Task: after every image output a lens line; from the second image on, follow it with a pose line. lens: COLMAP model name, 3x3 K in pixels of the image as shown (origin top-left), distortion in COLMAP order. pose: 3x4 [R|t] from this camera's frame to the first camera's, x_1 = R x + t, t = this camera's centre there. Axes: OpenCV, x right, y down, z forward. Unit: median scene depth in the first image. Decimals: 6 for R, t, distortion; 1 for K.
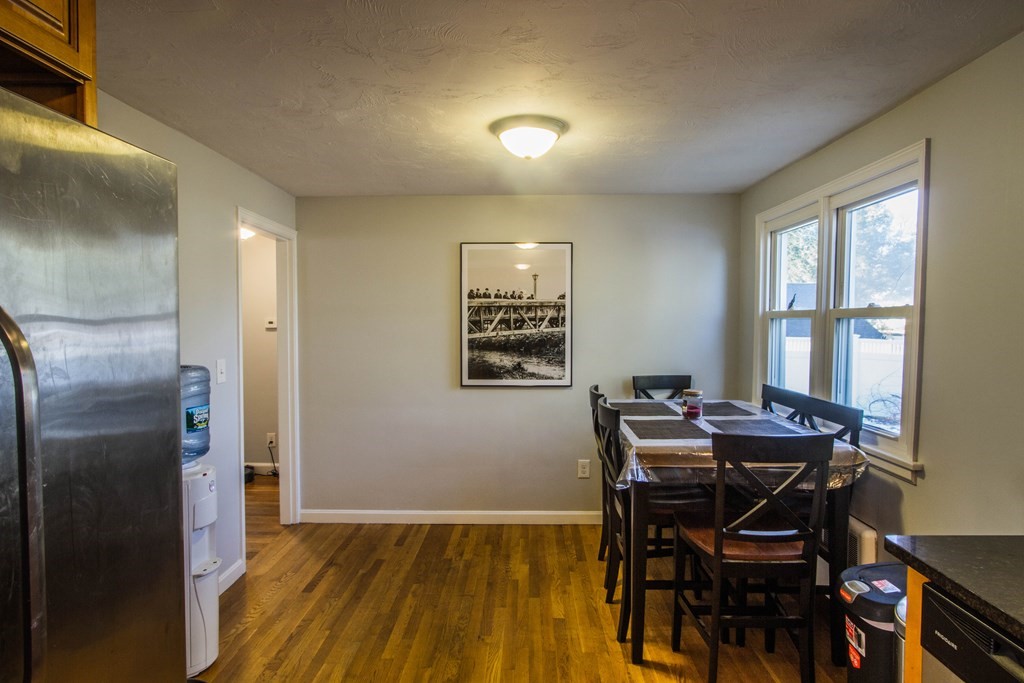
lens RADIAL K [[588.7, 0, 512.0], [0, 588.7, 341.5], [0, 0, 1]] dist [-0.017629, 0.000267]
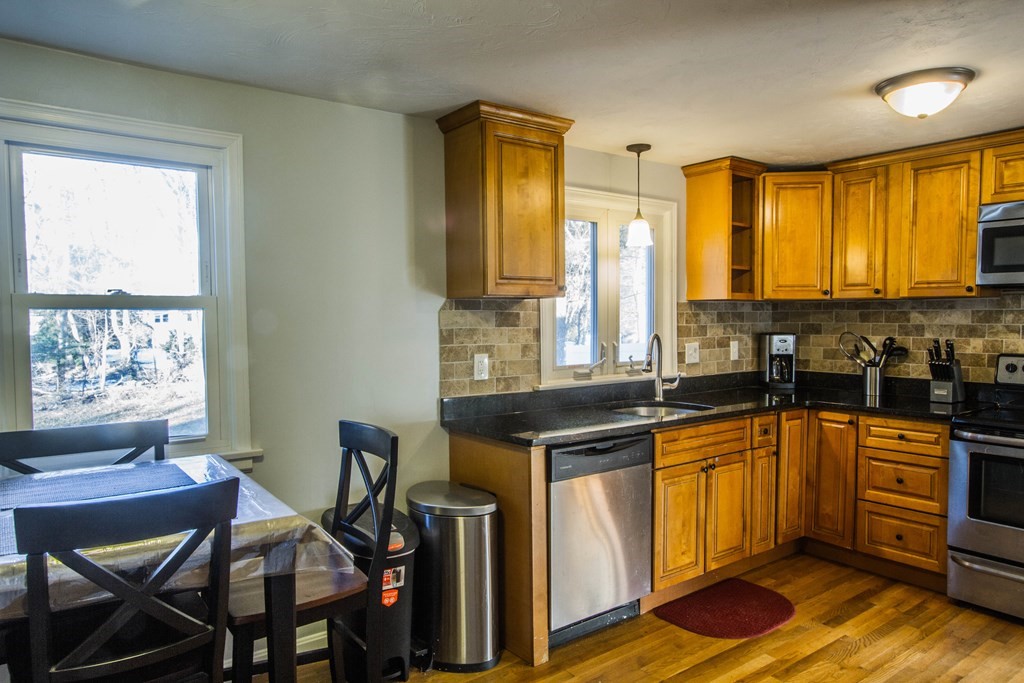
lens RADIAL K [[685.2, 0, 515.2], [0, 685.2, 344.3], [0, 0, 1]] dist [-0.023964, 0.030731]
pose [[-0.629808, -0.034848, 0.775969, -0.307699], [0.025499, 0.997527, 0.065494, -0.026299], [-0.776332, 0.061035, -0.627362, 0.804305]]
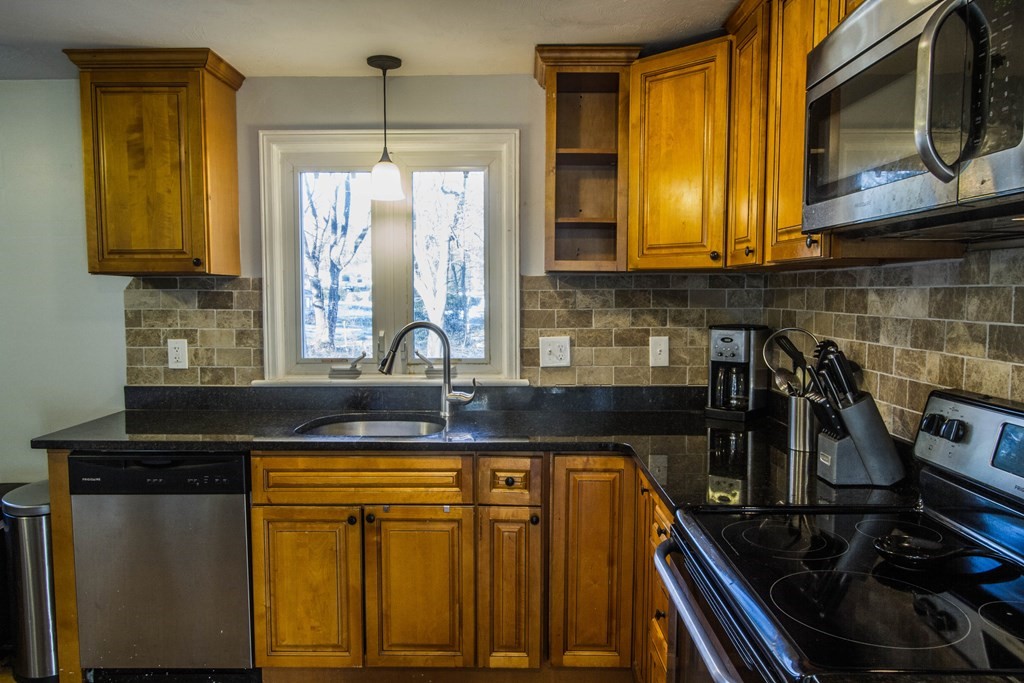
lens RADIAL K [[737.2, 0, 513.8], [0, 737.2, 347.9], [0, 0, 1]] dist [-0.010945, 0.000344]
pose [[-0.018592, -0.080339, 0.996594, -0.428884], [0.033427, 0.996159, 0.080927, -0.002357], [-0.999268, 0.034818, -0.015835, -0.067543]]
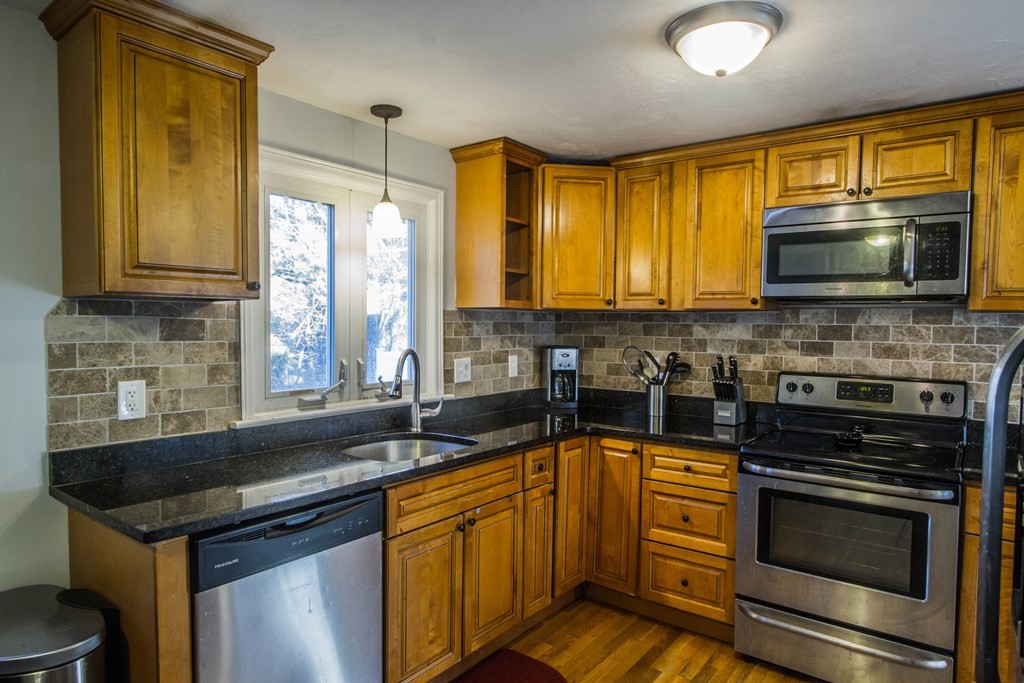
lens RADIAL K [[614.8, 0, 516.5], [0, 614.8, 345.2], [0, 0, 1]] dist [-0.015078, 0.003141]
pose [[-0.813951, -0.033511, 0.579966, -0.176042], [0.004807, 0.997912, 0.064406, -0.020776], [-0.580914, 0.055211, -0.812091, 0.524903]]
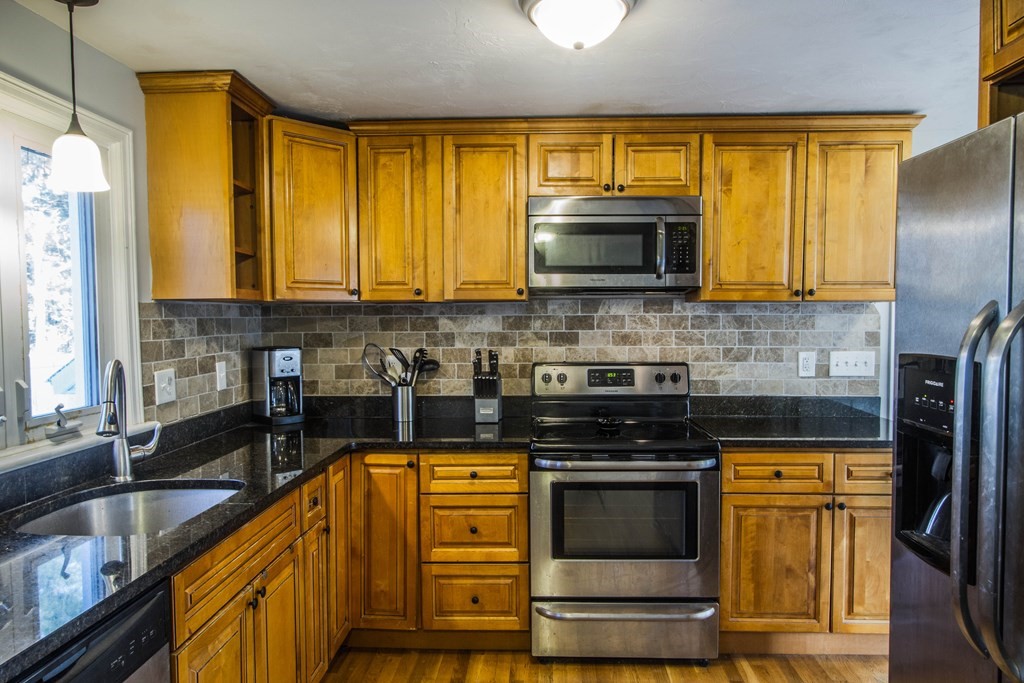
lens RADIAL K [[662.5, 0, 518.2], [0, 662.5, 344.7], [0, 0, 1]] dist [-0.030075, 0.032714]
pose [[-0.999972, 0.002534, 0.007092, 0.022403], [0.003049, 0.997284, 0.073593, -0.019968], [-0.006886, 0.073613, -0.997263, 0.526770]]
